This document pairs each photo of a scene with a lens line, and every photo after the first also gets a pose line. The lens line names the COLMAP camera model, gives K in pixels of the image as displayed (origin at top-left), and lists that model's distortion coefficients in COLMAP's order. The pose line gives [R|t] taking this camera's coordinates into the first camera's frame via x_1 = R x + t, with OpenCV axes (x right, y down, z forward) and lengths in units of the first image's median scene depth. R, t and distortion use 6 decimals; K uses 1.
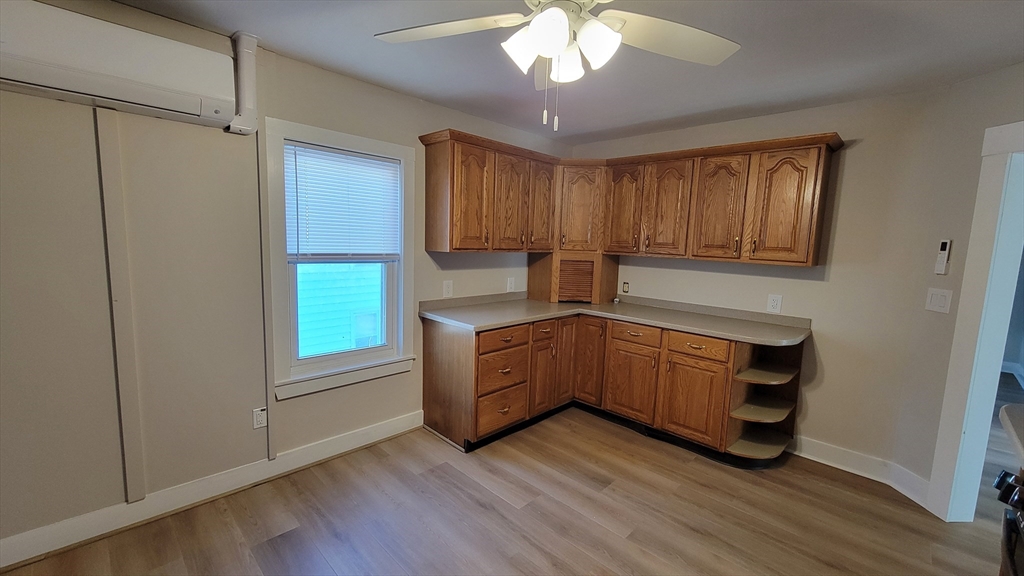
lens RADIAL K [[419.1, 0, 512.8], [0, 419.1, 288.0], [0, 0, 1]] dist [0.001113, -0.000155]
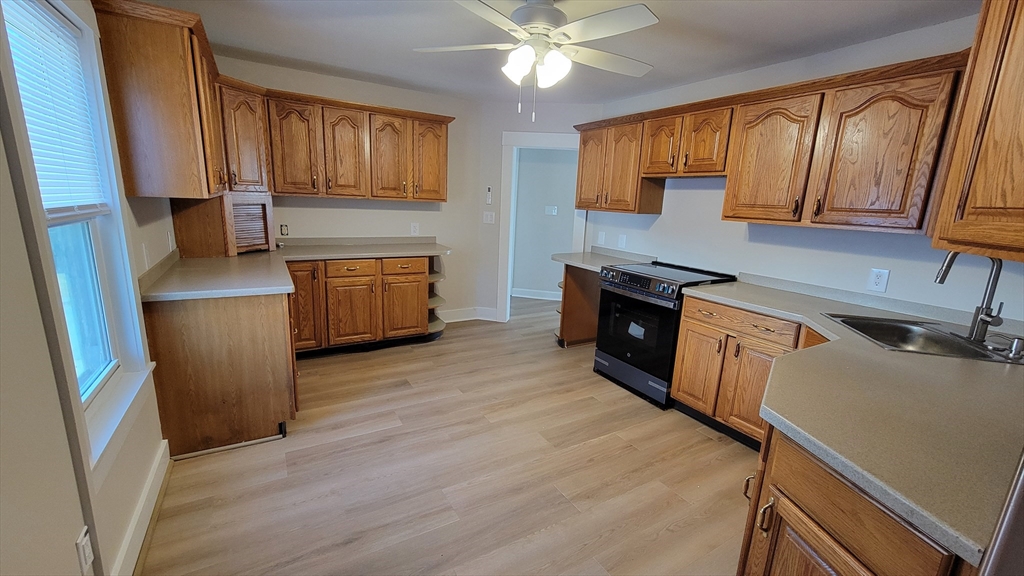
lens RADIAL K [[419.1, 0, 510.4], [0, 419.1, 291.4], [0, 0, 1]] dist [0.001113, -0.000155]
pose [[0.261067, -0.234402, 0.936429, -0.708308], [0.075219, 0.972061, 0.222351, -0.052256], [-0.962386, 0.012389, 0.271405, 0.307157]]
